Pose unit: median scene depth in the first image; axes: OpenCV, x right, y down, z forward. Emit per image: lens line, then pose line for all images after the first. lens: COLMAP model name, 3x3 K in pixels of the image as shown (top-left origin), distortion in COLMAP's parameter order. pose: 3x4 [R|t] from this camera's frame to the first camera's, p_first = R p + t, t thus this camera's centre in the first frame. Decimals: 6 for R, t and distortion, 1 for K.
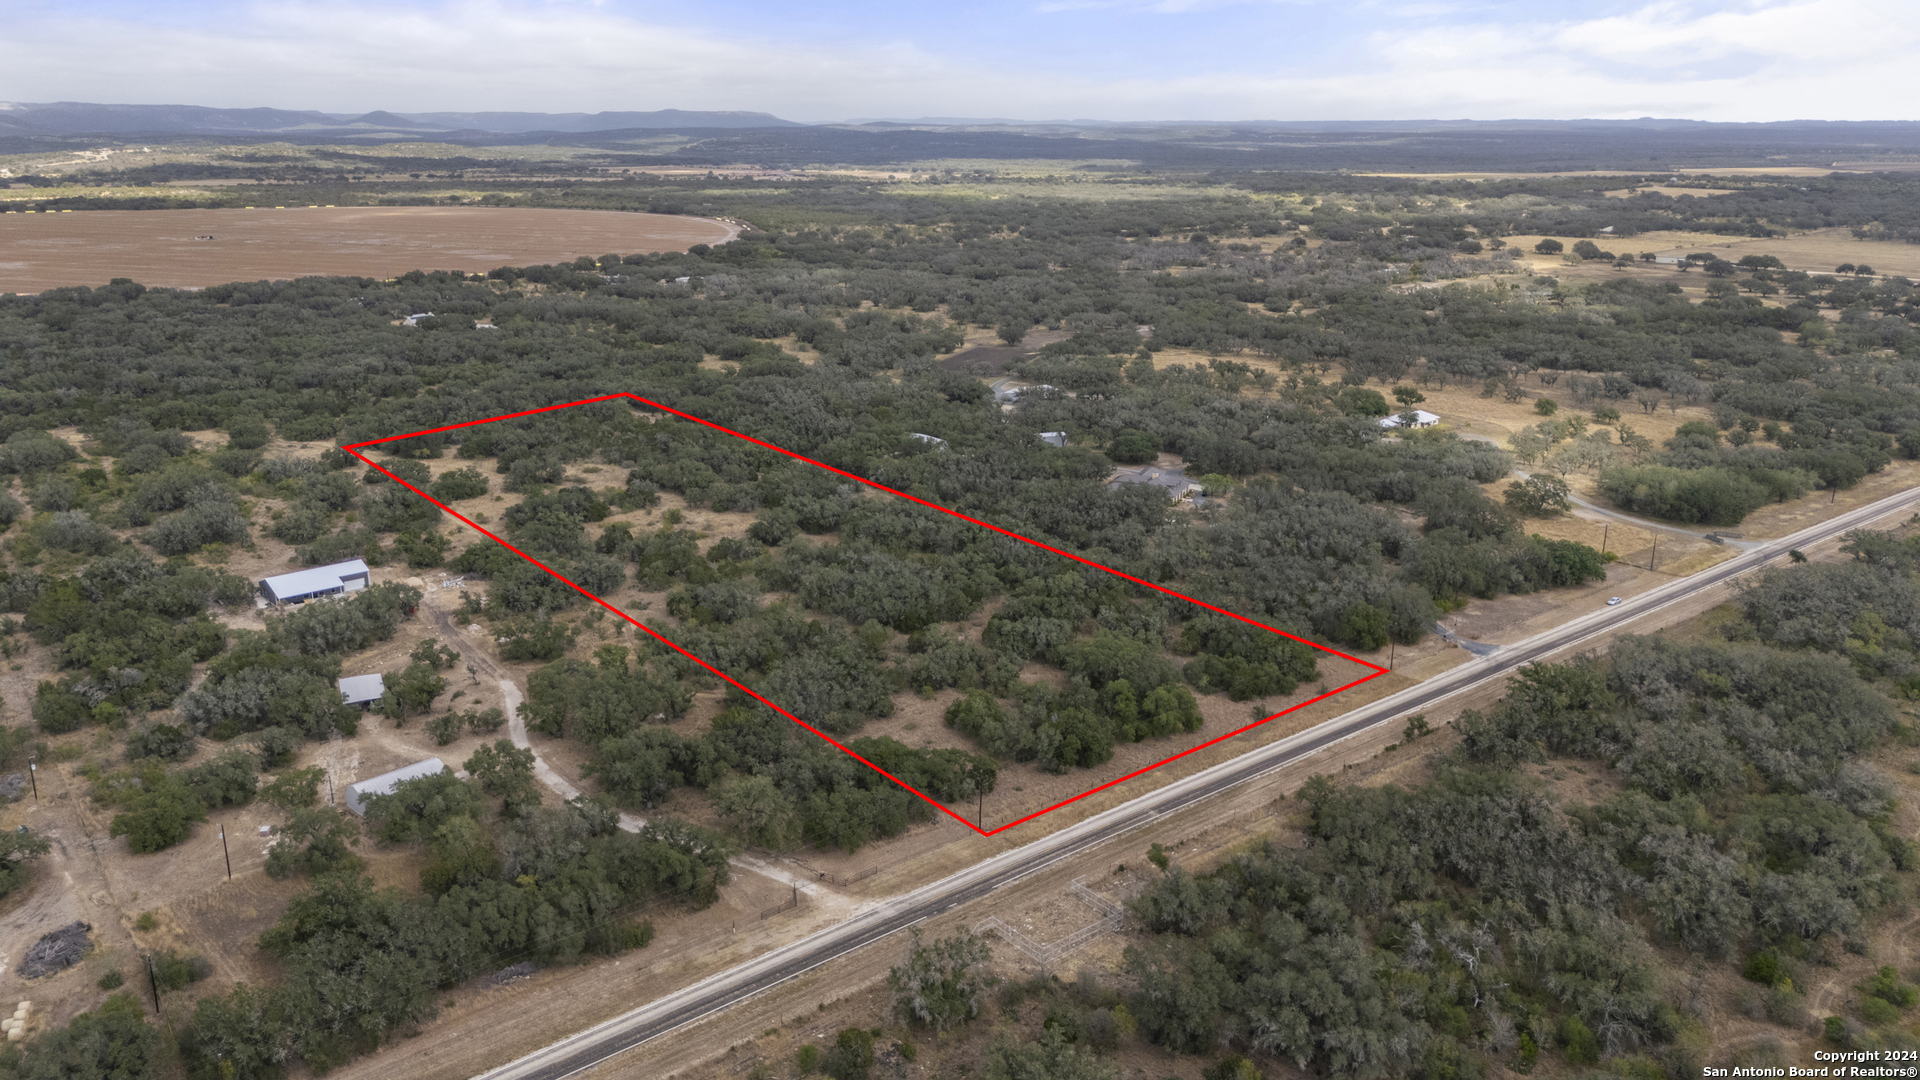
lens RADIAL K [[1404.1, 0, 969.6], [0, 1404.1, 542.5], [0, 0, 1]] dist [0.058309, -0.052402]
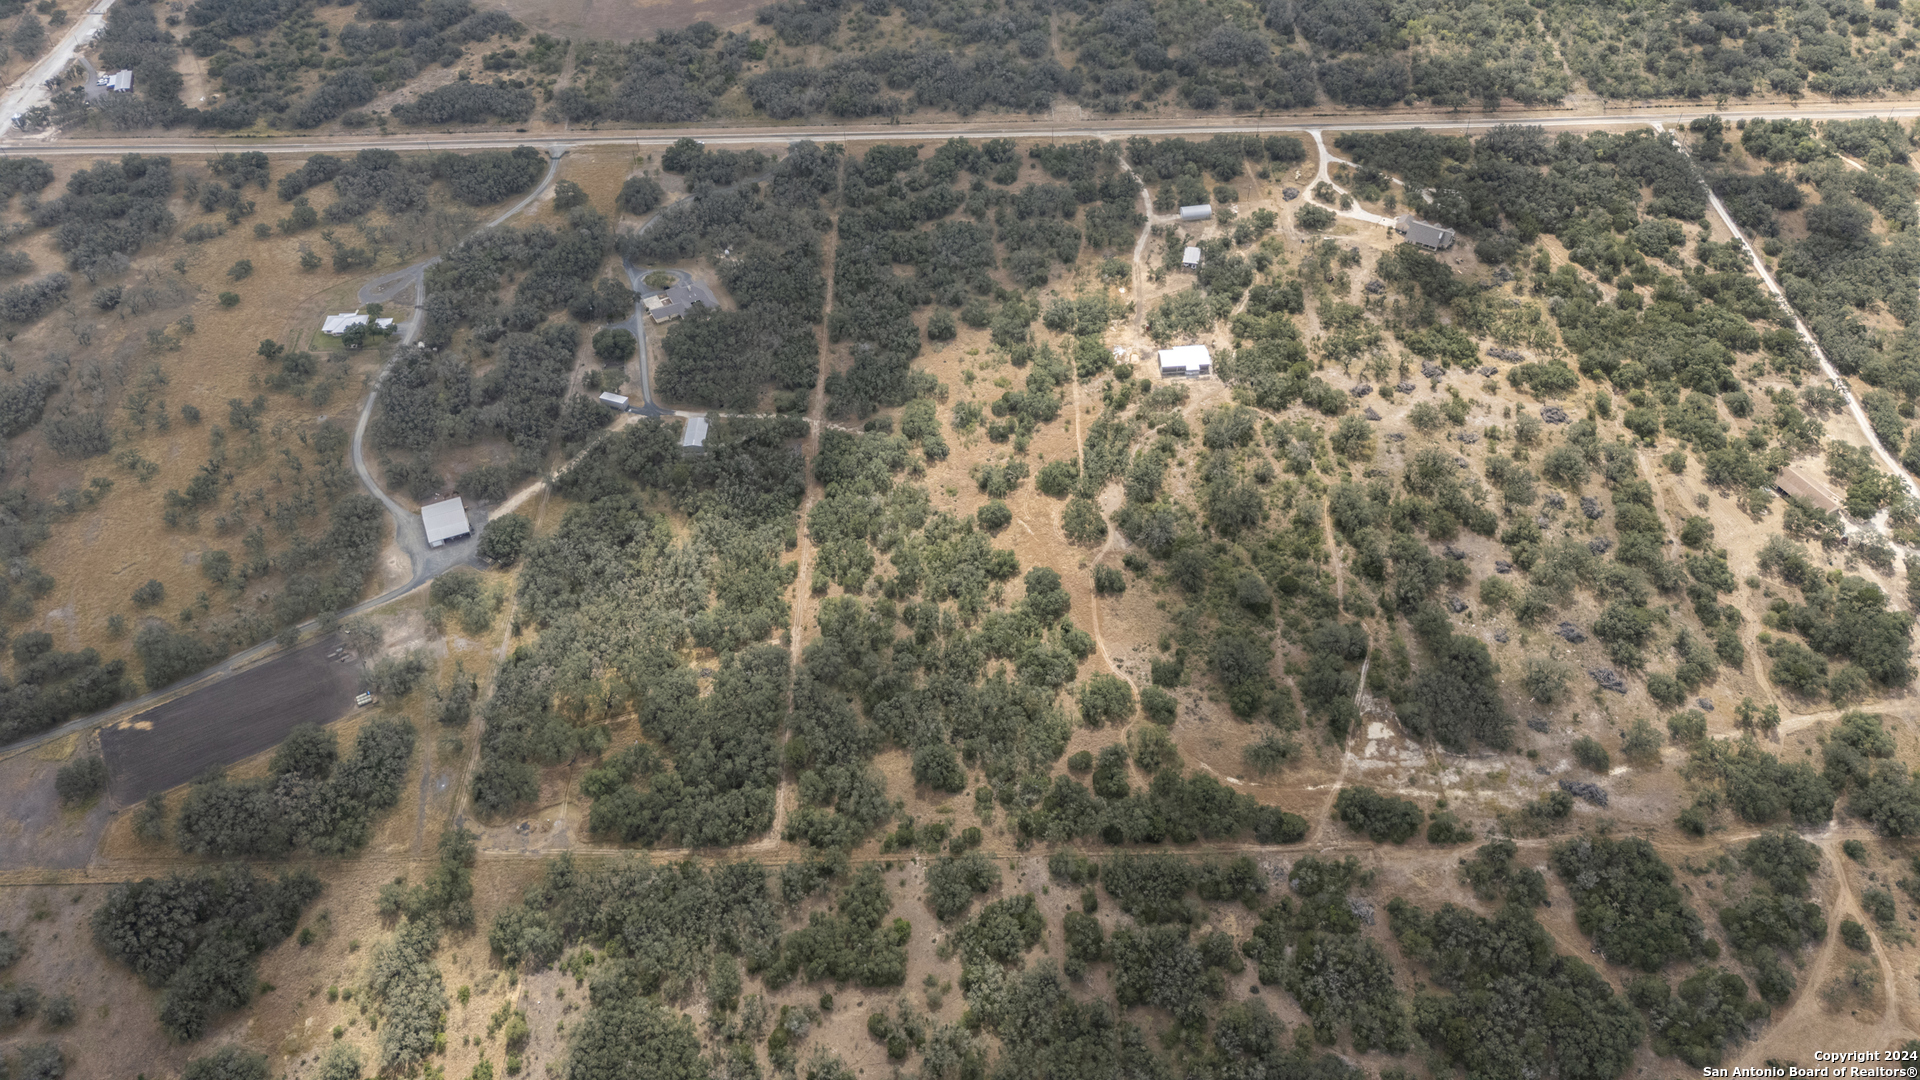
lens RADIAL K [[1404.1, 0, 969.6], [0, 1404.1, 542.5], [0, 0, 1]] dist [0.058309, -0.052402]
pose [[-0.783486, -0.449418, 0.429153, -1.543235], [0.190015, 0.484266, 0.854038, -2.023647], [-0.591644, 0.750672, -0.294020, 2.547271]]
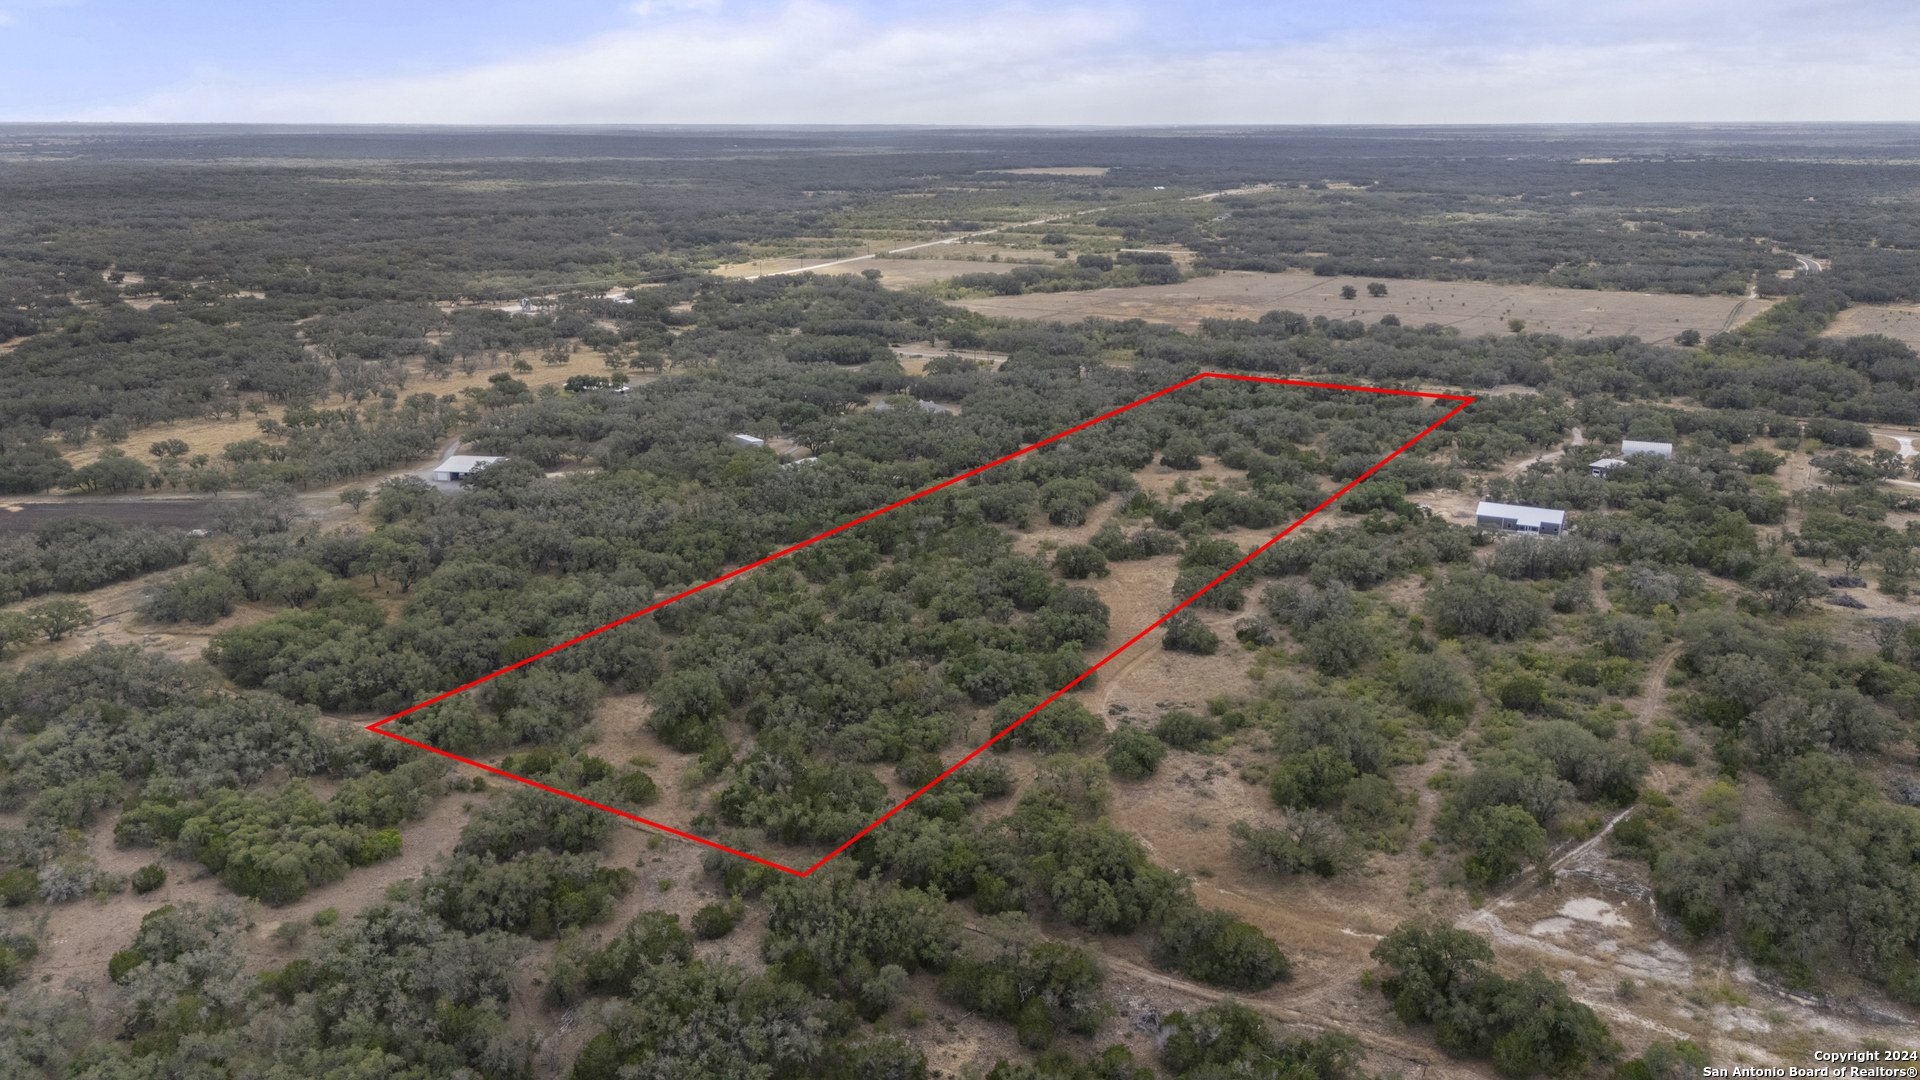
lens RADIAL K [[1404.1, 0, 969.6], [0, 1404.1, 542.5], [0, 0, 1]] dist [0.058309, -0.052402]
pose [[-0.350942, -0.271949, 0.896038, -1.800507], [0.270772, 0.886548, 0.375120, -0.684844], [-0.896394, 0.374268, -0.237491, 2.255374]]
